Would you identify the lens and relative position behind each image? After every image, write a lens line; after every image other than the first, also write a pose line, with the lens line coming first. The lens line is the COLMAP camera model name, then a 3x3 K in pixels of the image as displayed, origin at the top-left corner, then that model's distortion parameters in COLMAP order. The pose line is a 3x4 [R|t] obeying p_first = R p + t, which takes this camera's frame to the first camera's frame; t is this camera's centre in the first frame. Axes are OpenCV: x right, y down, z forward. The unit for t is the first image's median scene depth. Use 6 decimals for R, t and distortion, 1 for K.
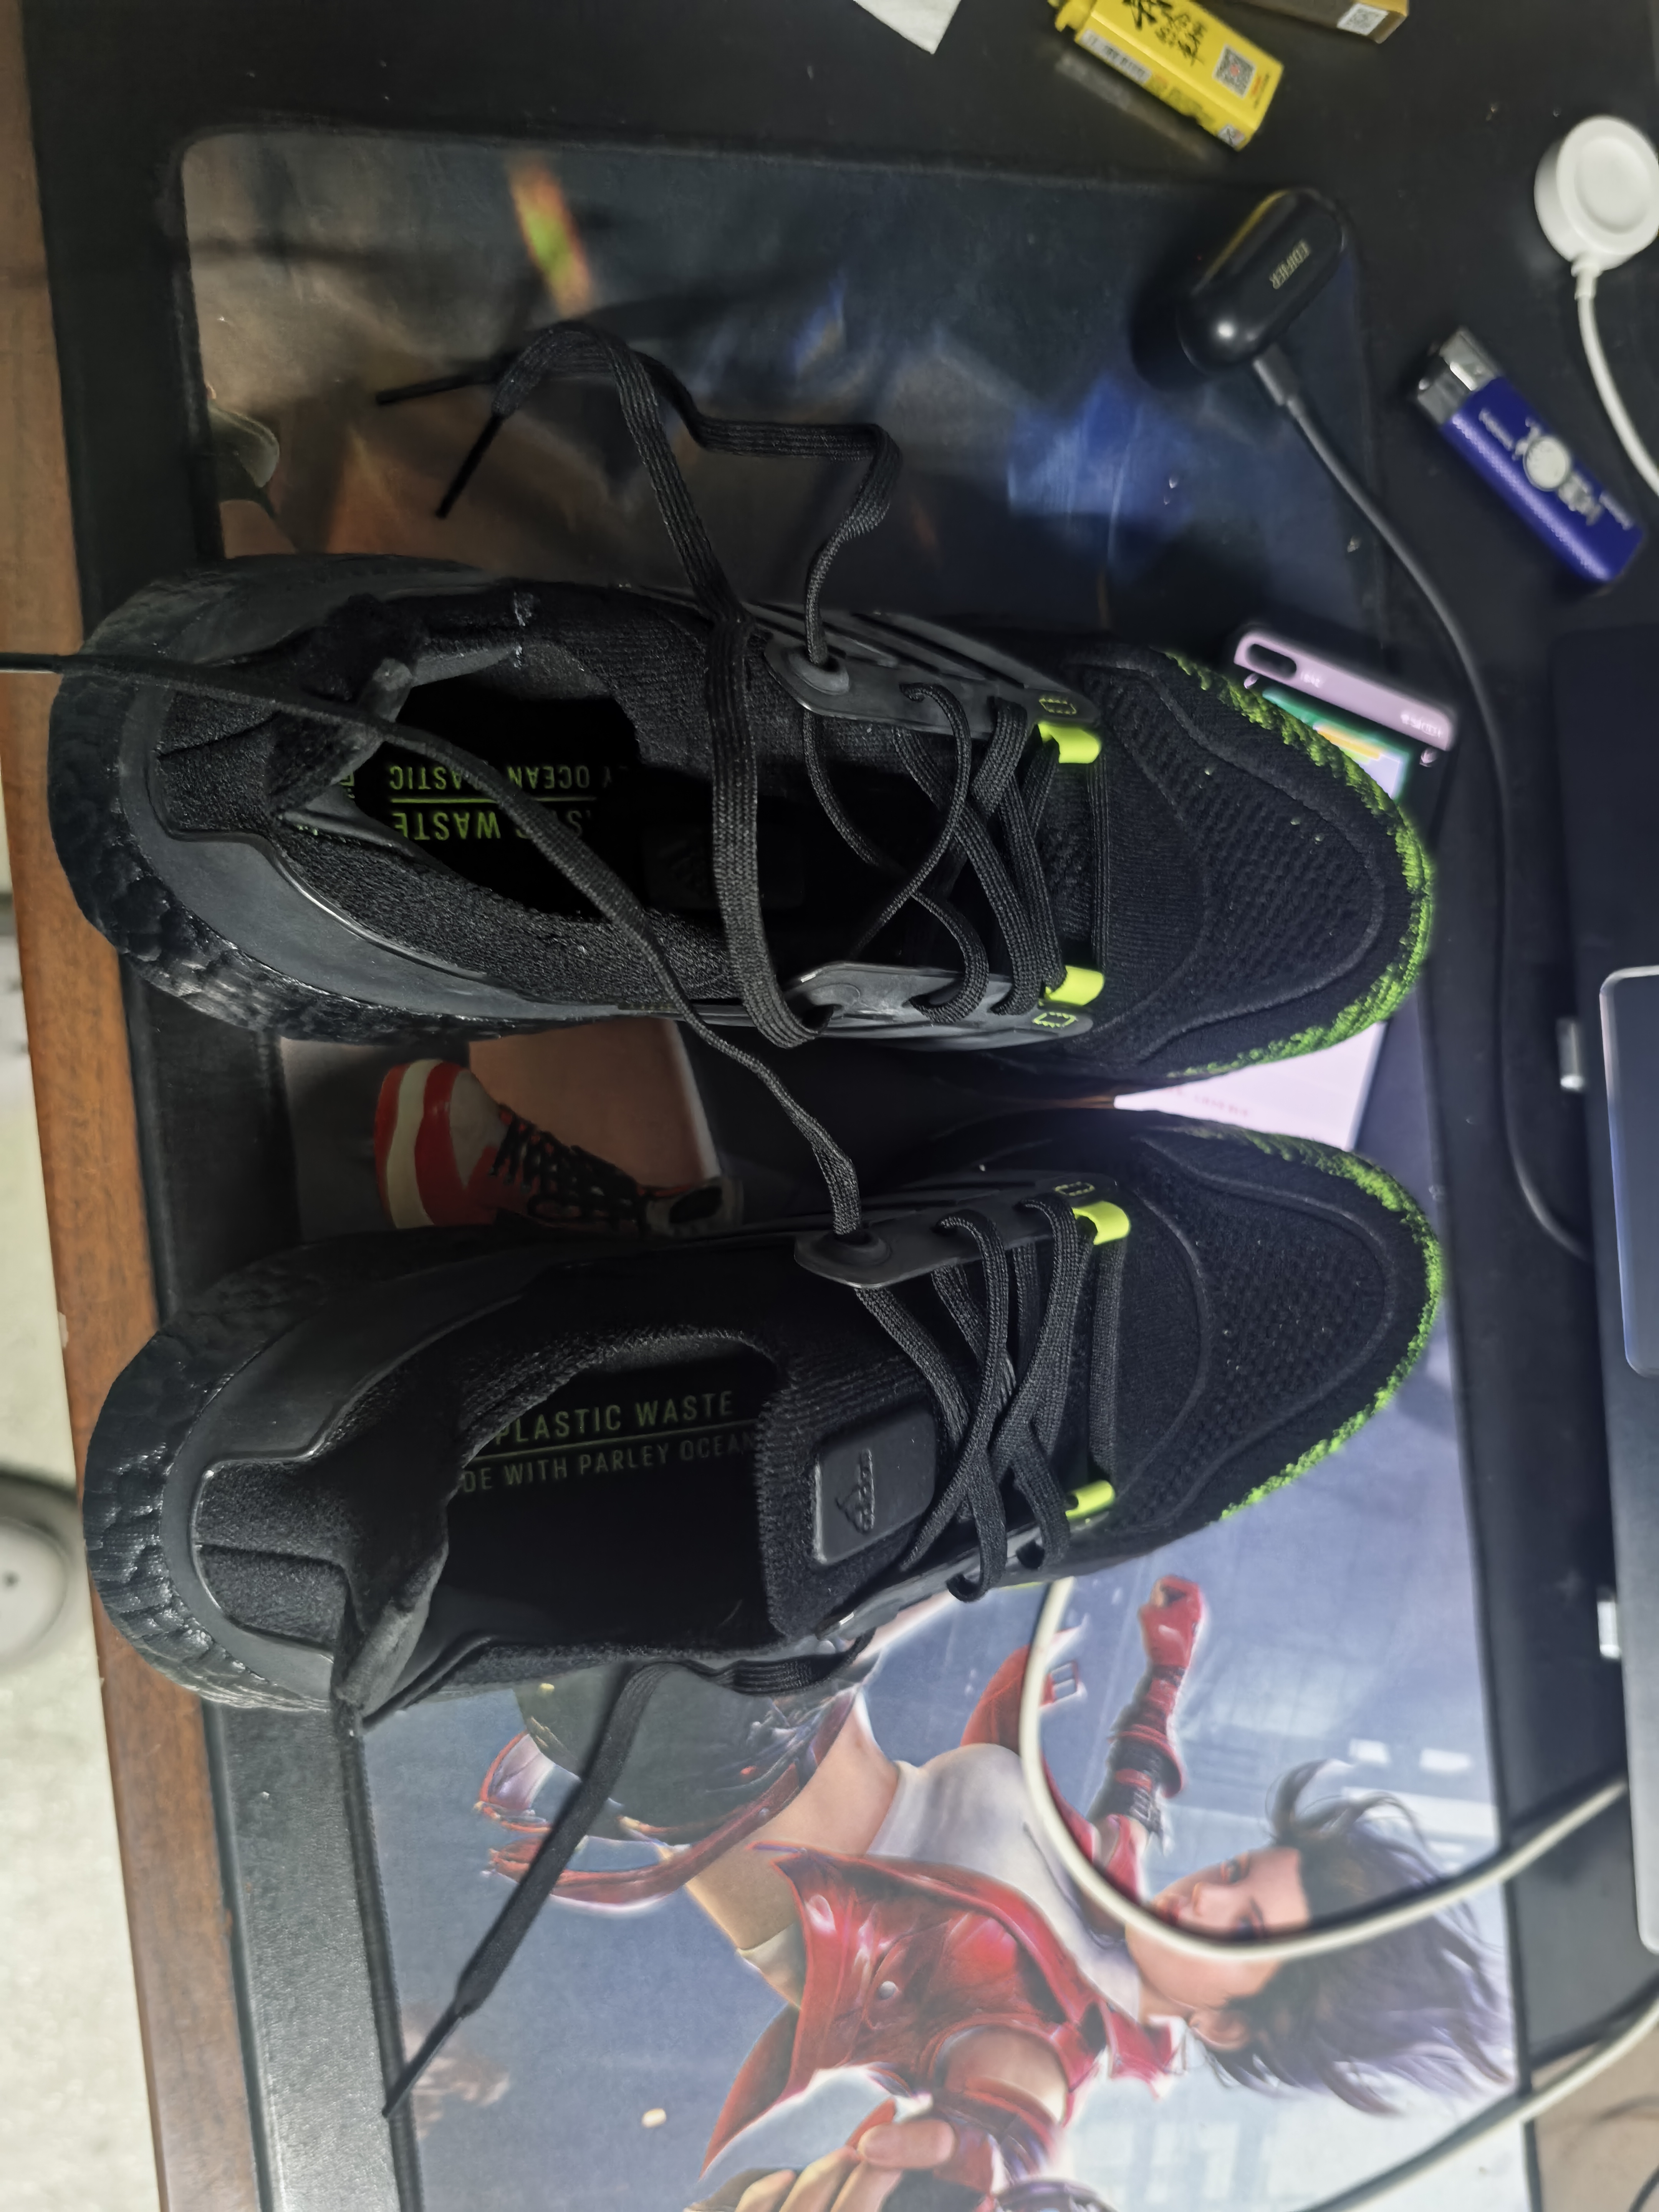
lens RADIAL K [[1733.7, 0, 829.3], [0, 1733.7, 1144.9], [0, 0, 1]] dist [0.003026, -0.035562]
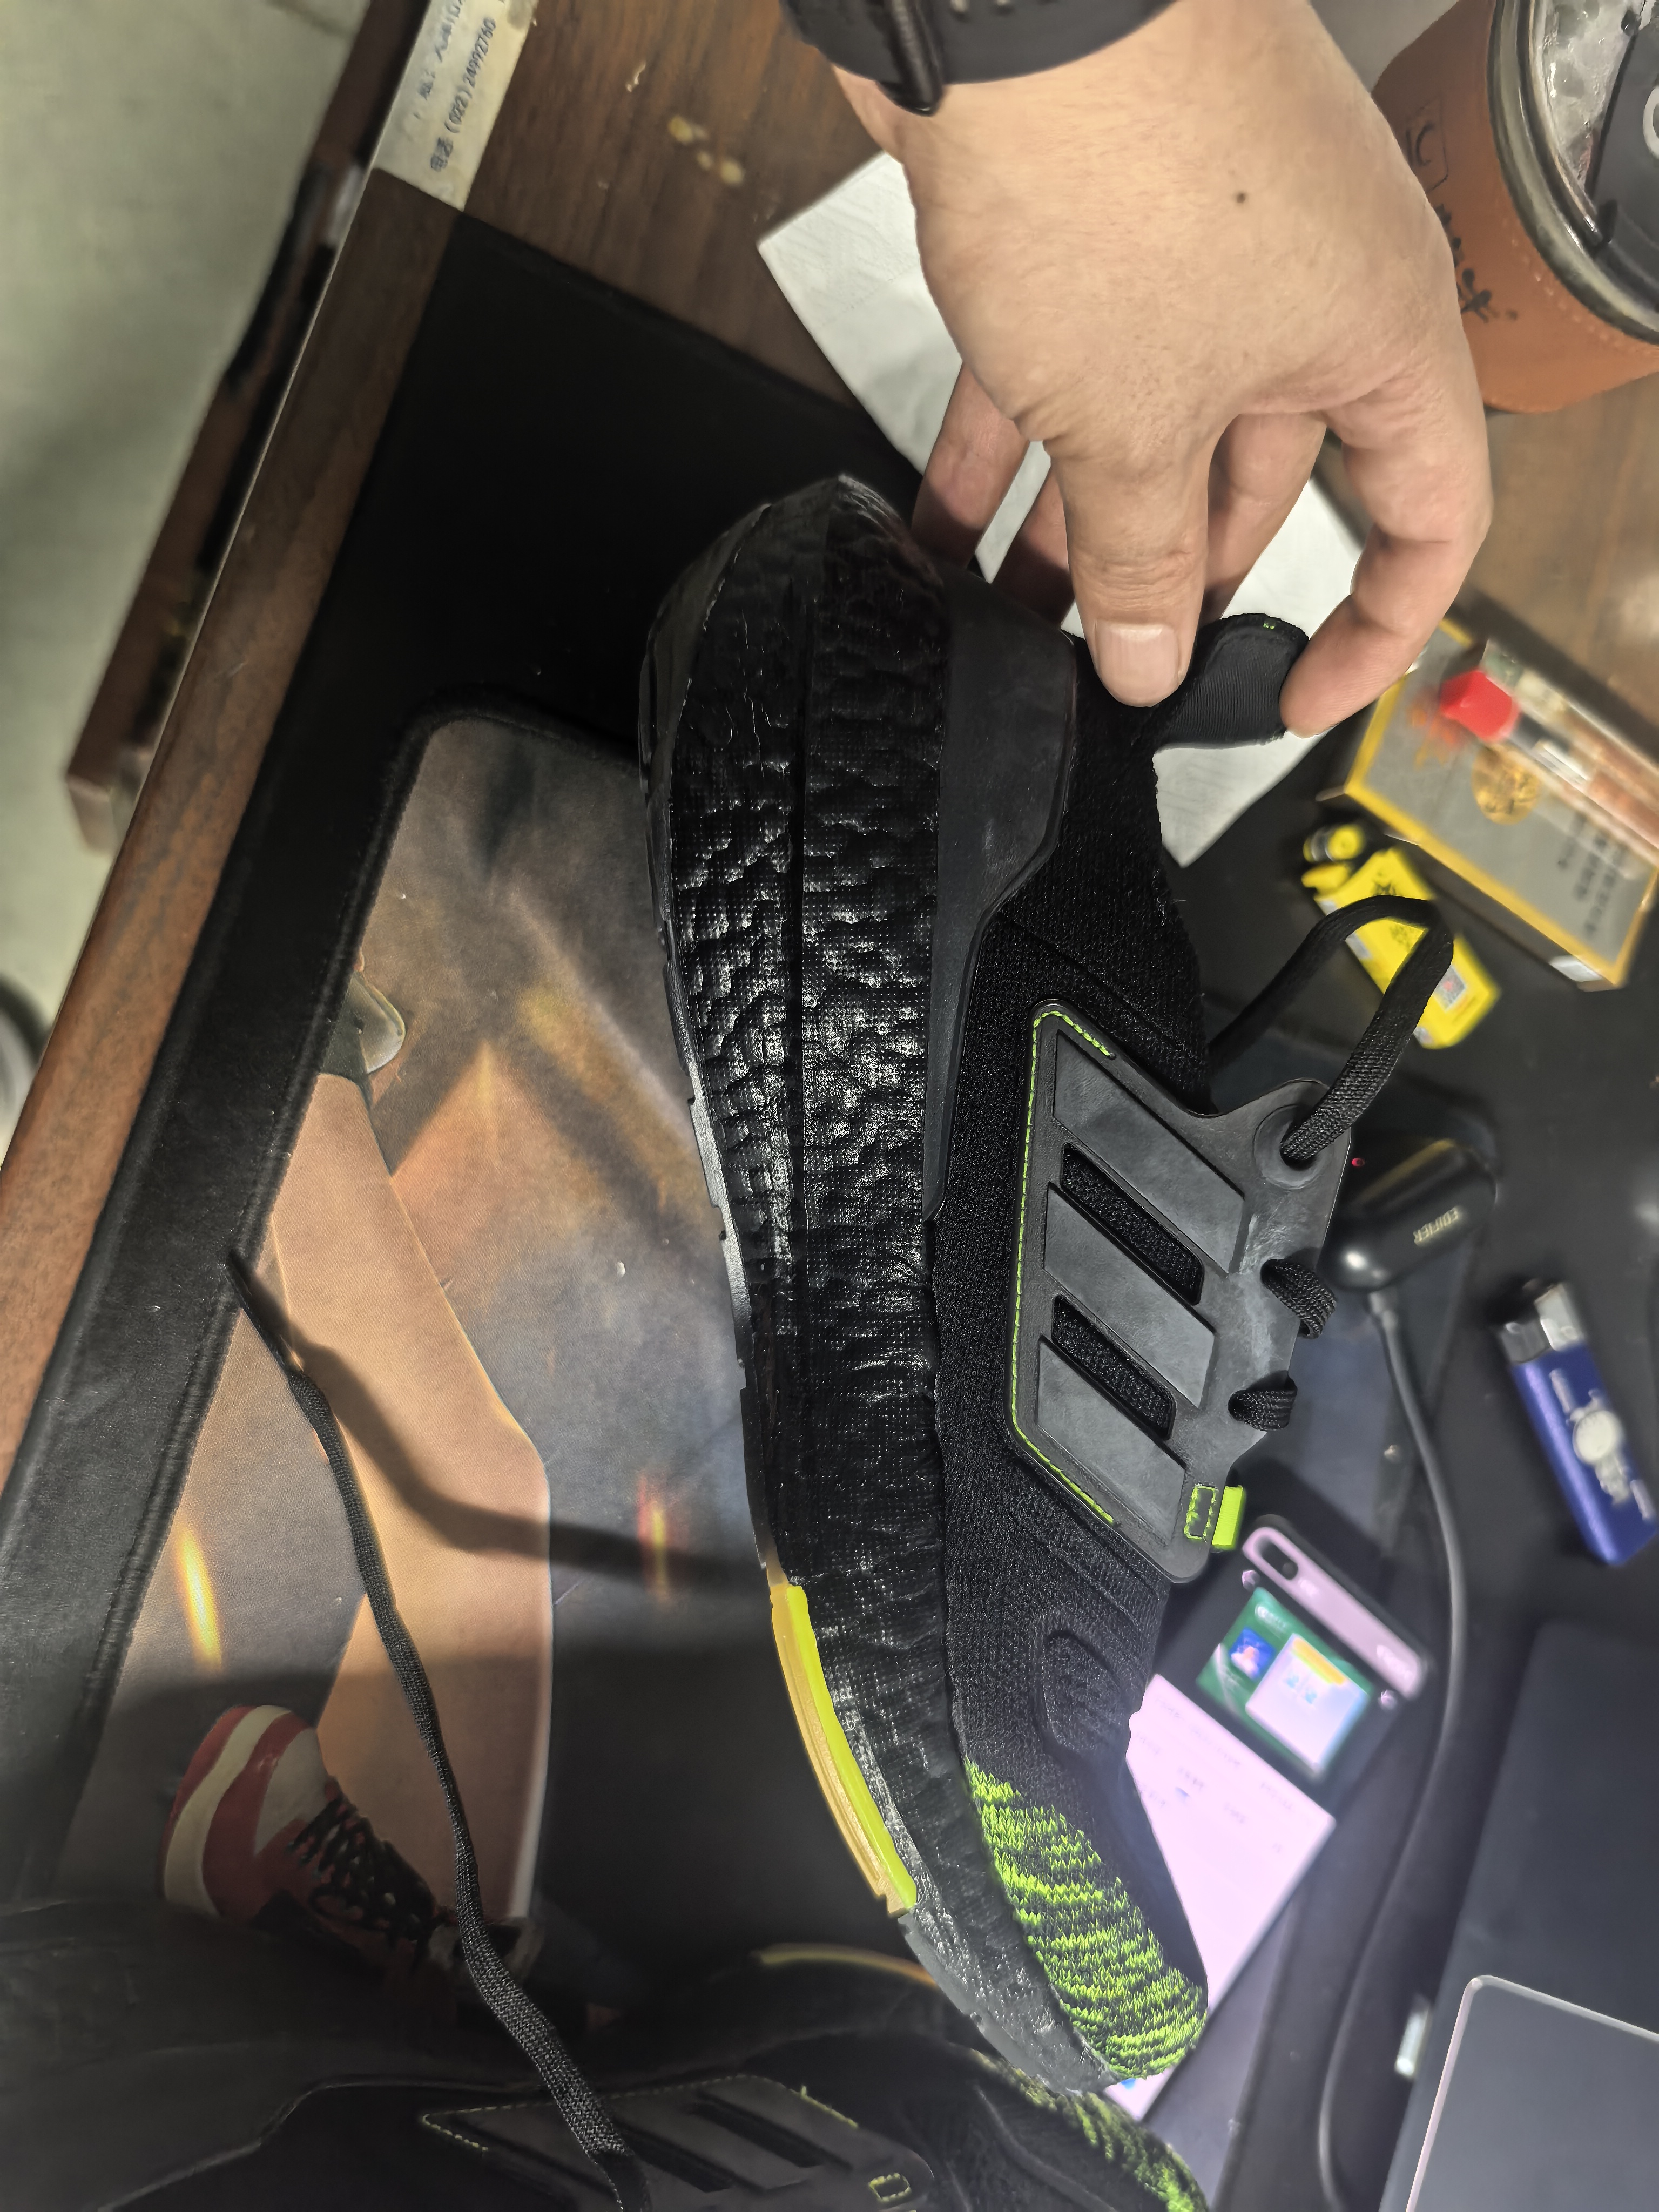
lens RADIAL K [[1766.1, 0, 834.6], [0, 1766.1, 1110.1], [0, 0, 1]] dist [-0.008657, -0.009907]
pose [[0.918835, 0.391204, 0.051981, -0.111137], [-0.380535, 0.913173, -0.145973, -0.254893], [-0.104573, 0.114345, 0.987922, 0.029380]]
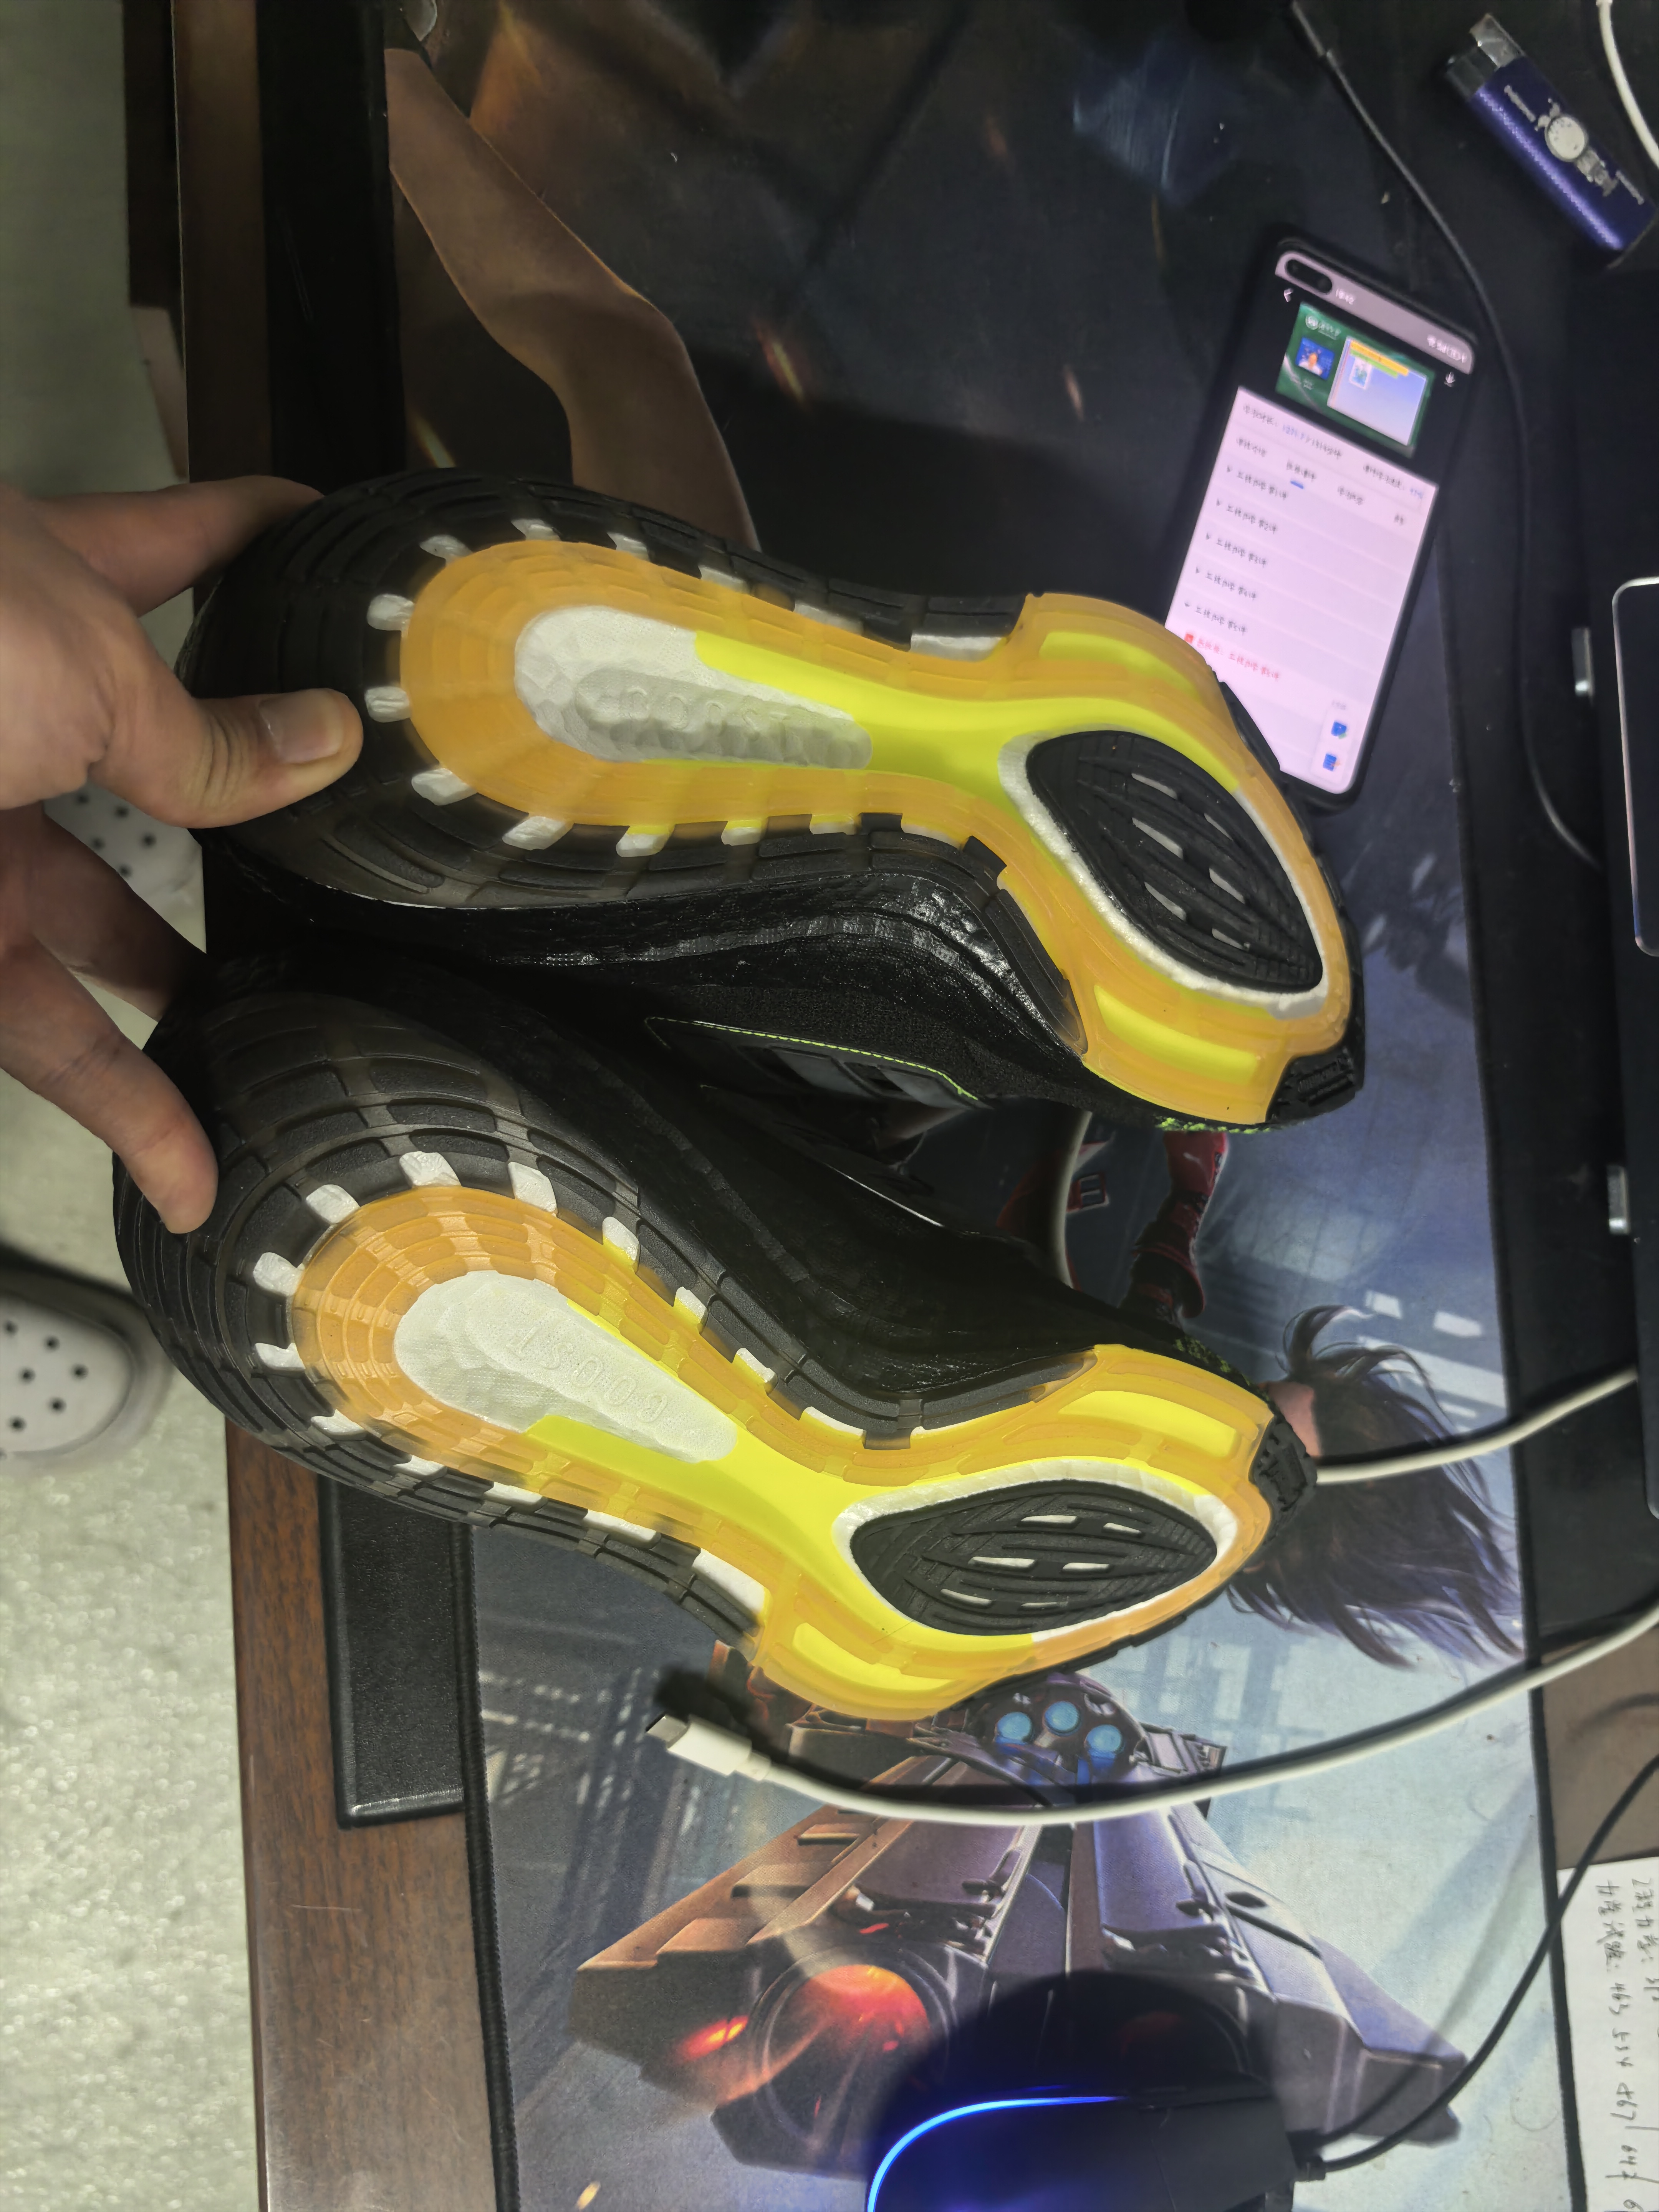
lens RADIAL K [[1766.1, 0, 834.6], [0, 1766.1, 1110.1], [0, 0, 1]] dist [-0.008657, -0.009907]
pose [[0.998771, 0.036896, -0.033102, 0.009675], [-0.039058, 0.996972, -0.067238, 0.318750], [0.030521, 0.068448, 0.997188, -0.087628]]
